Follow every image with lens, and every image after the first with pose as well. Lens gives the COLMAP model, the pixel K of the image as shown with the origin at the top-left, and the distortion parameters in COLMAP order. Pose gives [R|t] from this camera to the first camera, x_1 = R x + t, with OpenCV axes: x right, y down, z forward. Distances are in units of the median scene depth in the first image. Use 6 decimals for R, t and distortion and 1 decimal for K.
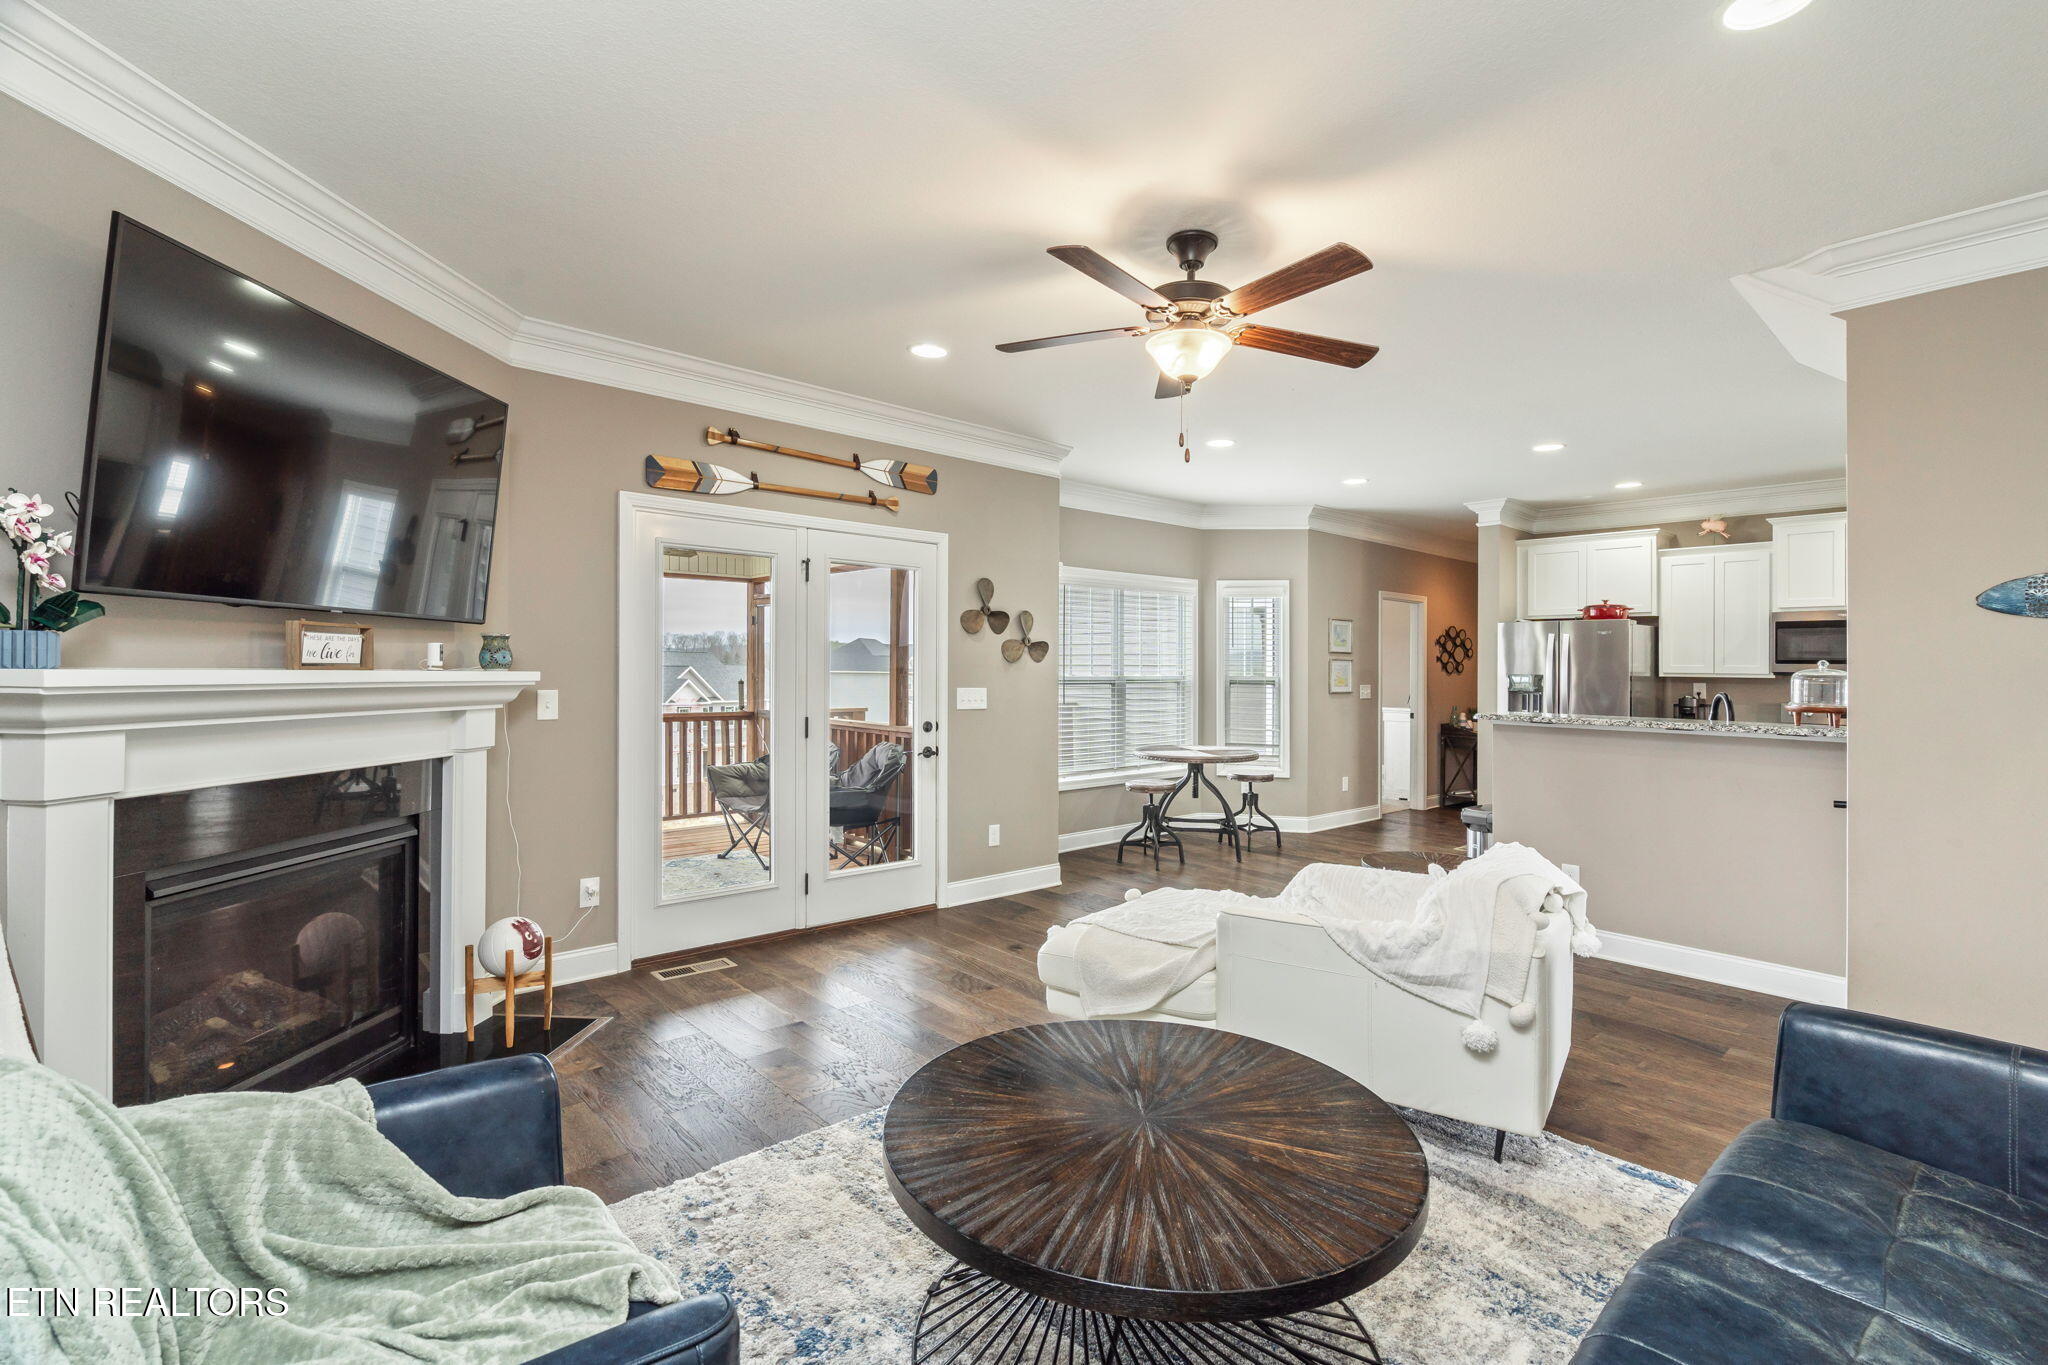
lens RADIAL K [[934.1, 0, 1030.5], [0, 934.1, 659.3], [0, 0, 1]] dist [-0.000240, 0.000452]
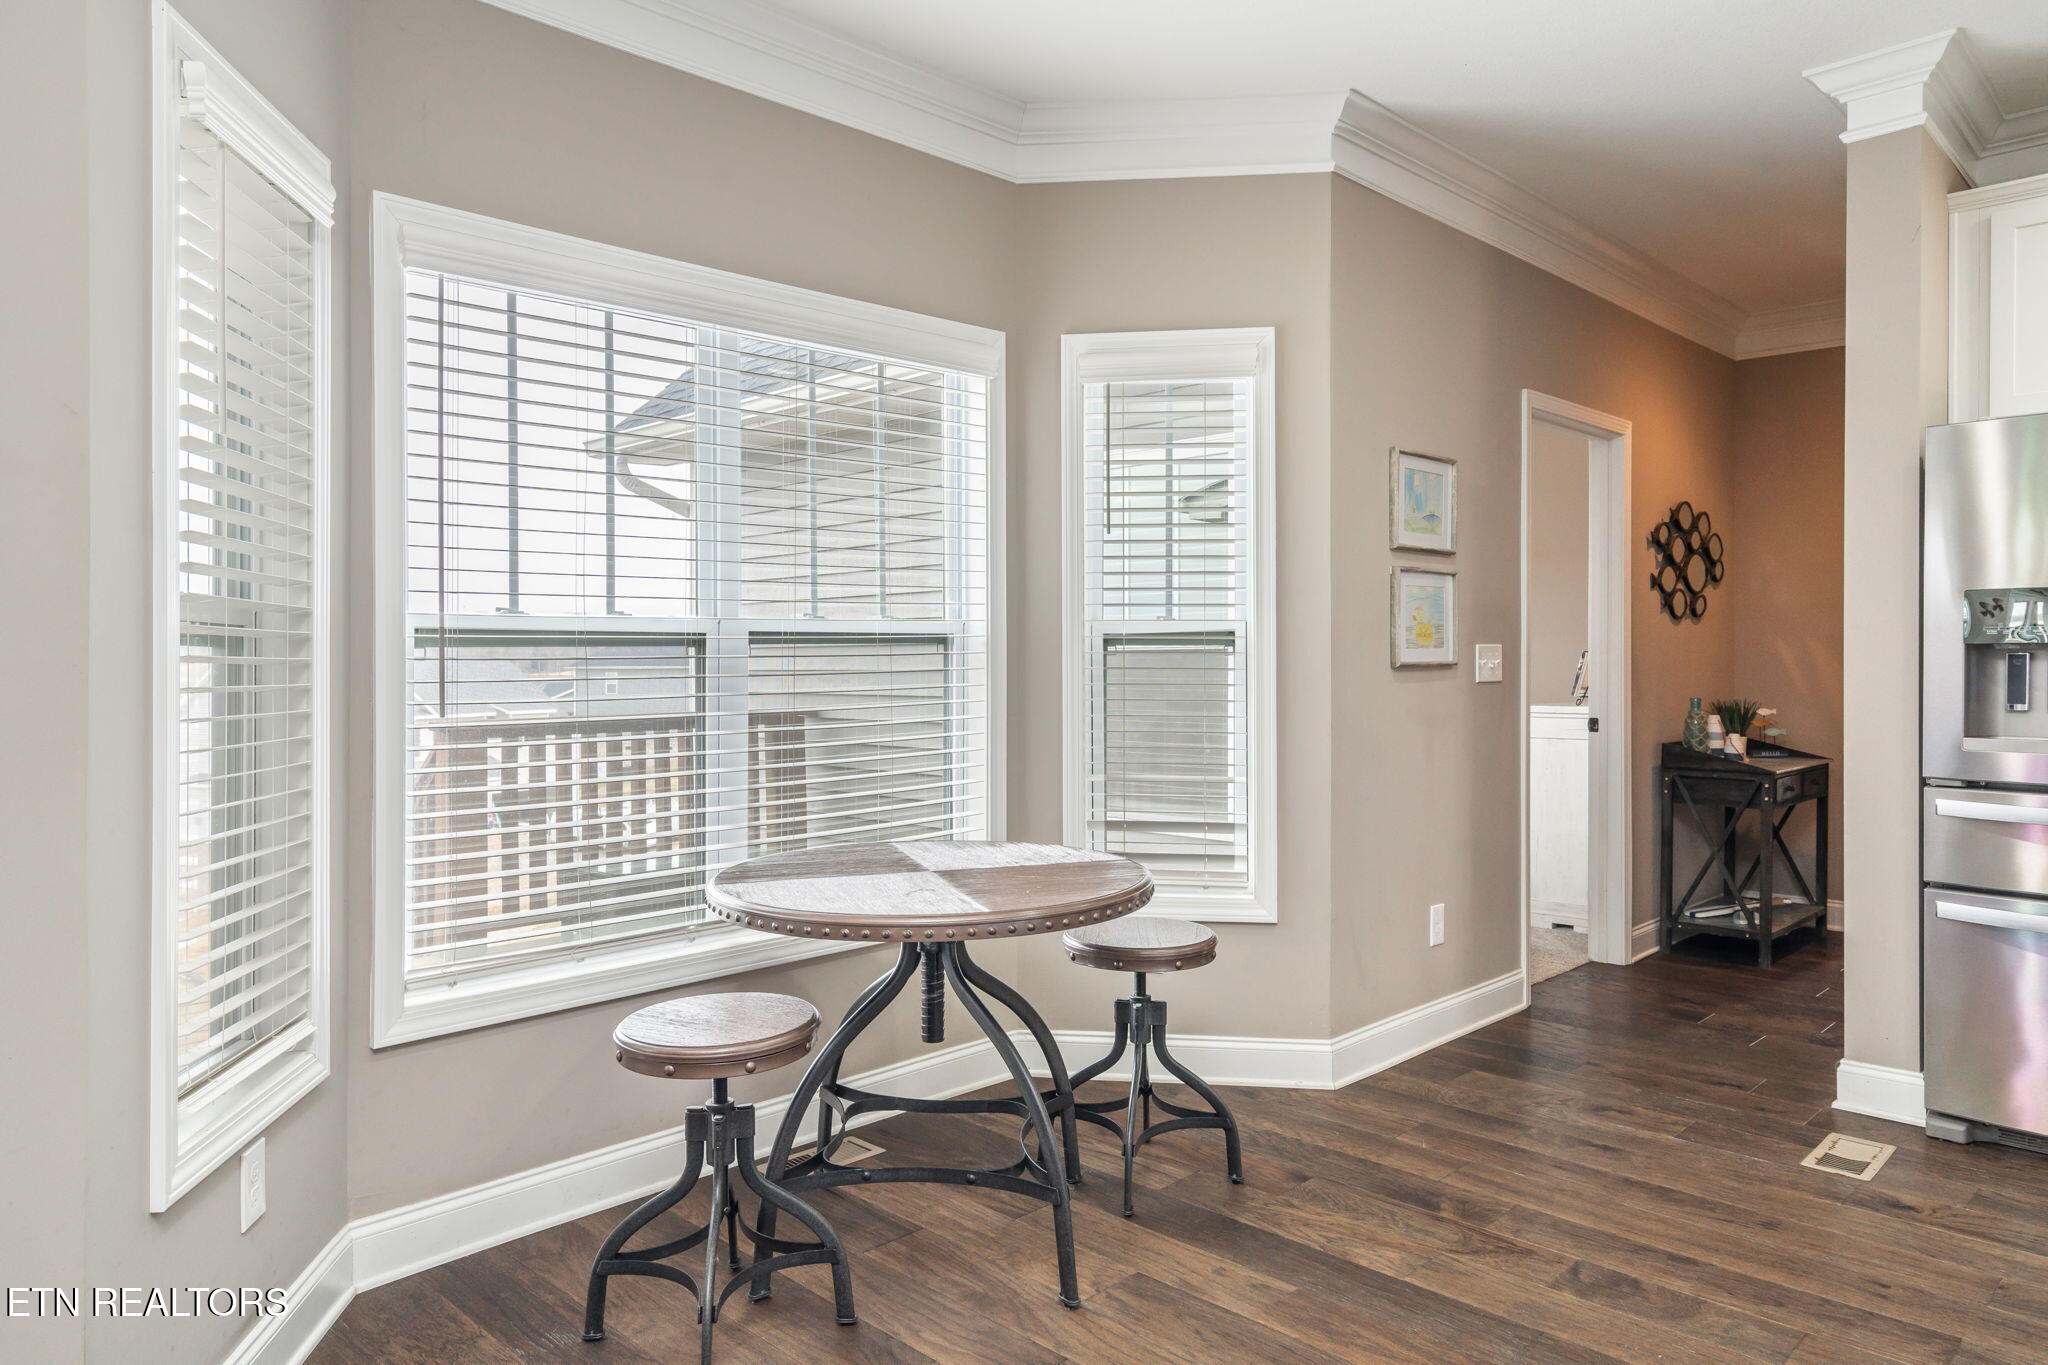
lens RADIAL K [[1344.7, 0, 1024.0], [0, 1344.7, 682.5], [0, 0, 1]] dist [0.002587, 0.000879]
pose [[0.998118, -0.013684, 0.059774, 0.151322], [0.011714, 0.999380, 0.033193, 0.023374], [-0.060191, -0.032430, 0.997660, 0.503703]]
